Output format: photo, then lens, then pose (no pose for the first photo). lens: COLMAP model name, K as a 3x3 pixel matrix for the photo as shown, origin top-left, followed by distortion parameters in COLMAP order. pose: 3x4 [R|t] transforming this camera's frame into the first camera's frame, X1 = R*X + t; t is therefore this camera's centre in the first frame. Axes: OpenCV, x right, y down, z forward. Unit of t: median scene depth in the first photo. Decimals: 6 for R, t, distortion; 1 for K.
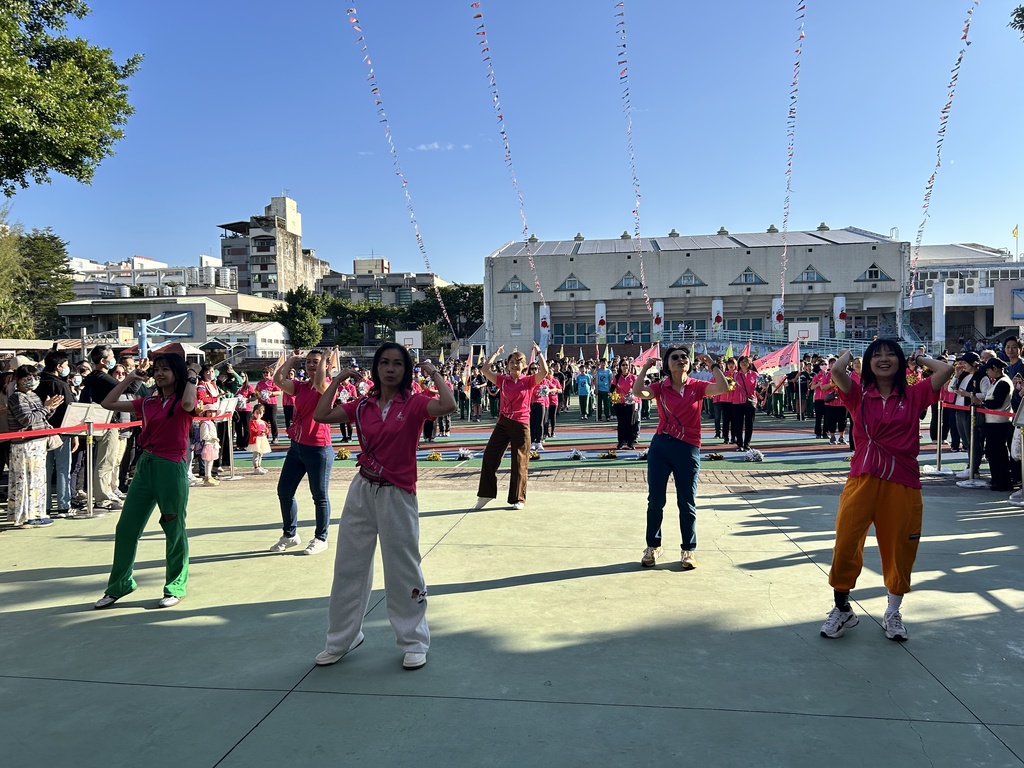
lens RADIAL K [[781.3, 0, 512.0], [0, 781.3, 384.0], [0, 0, 1]] dist [0.105875, -0.131090]
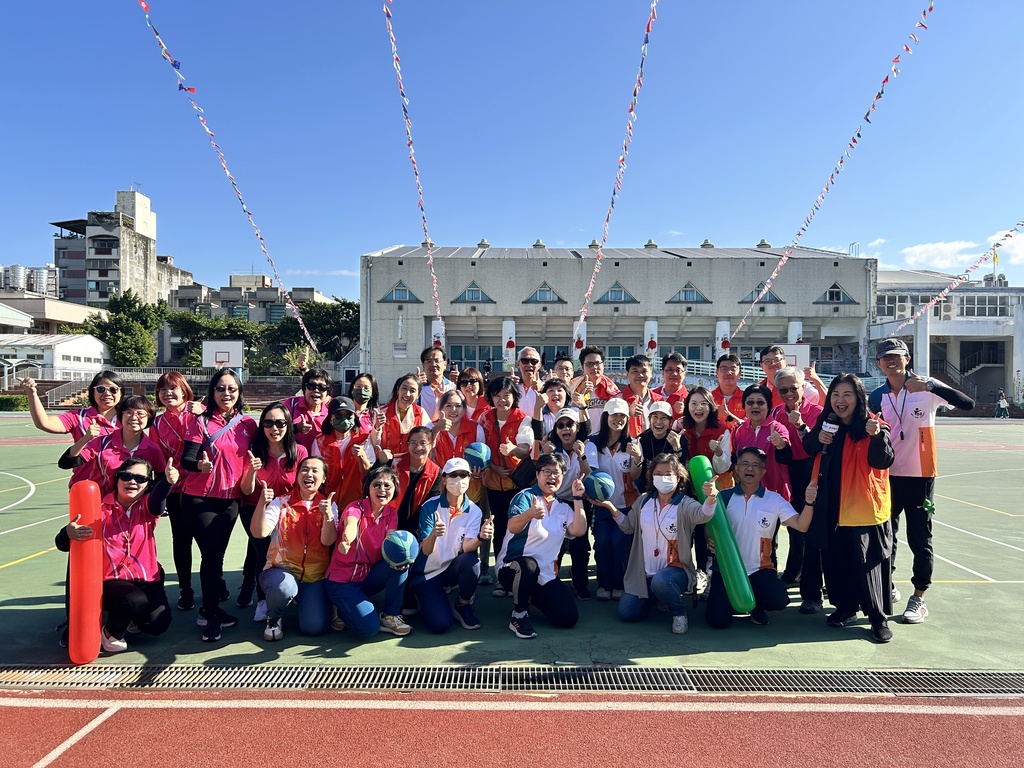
lens RADIAL K [[781.3, 0, 512.0], [0, 781.3, 384.0], [0, 0, 1]] dist [0.105875, -0.131090]
pose [[0.992145, 0.021760, 0.123188, 0.015592], [-0.016540, 0.998928, -0.043235, -0.003565], [-0.123996, 0.040858, 0.991441, 0.169872]]
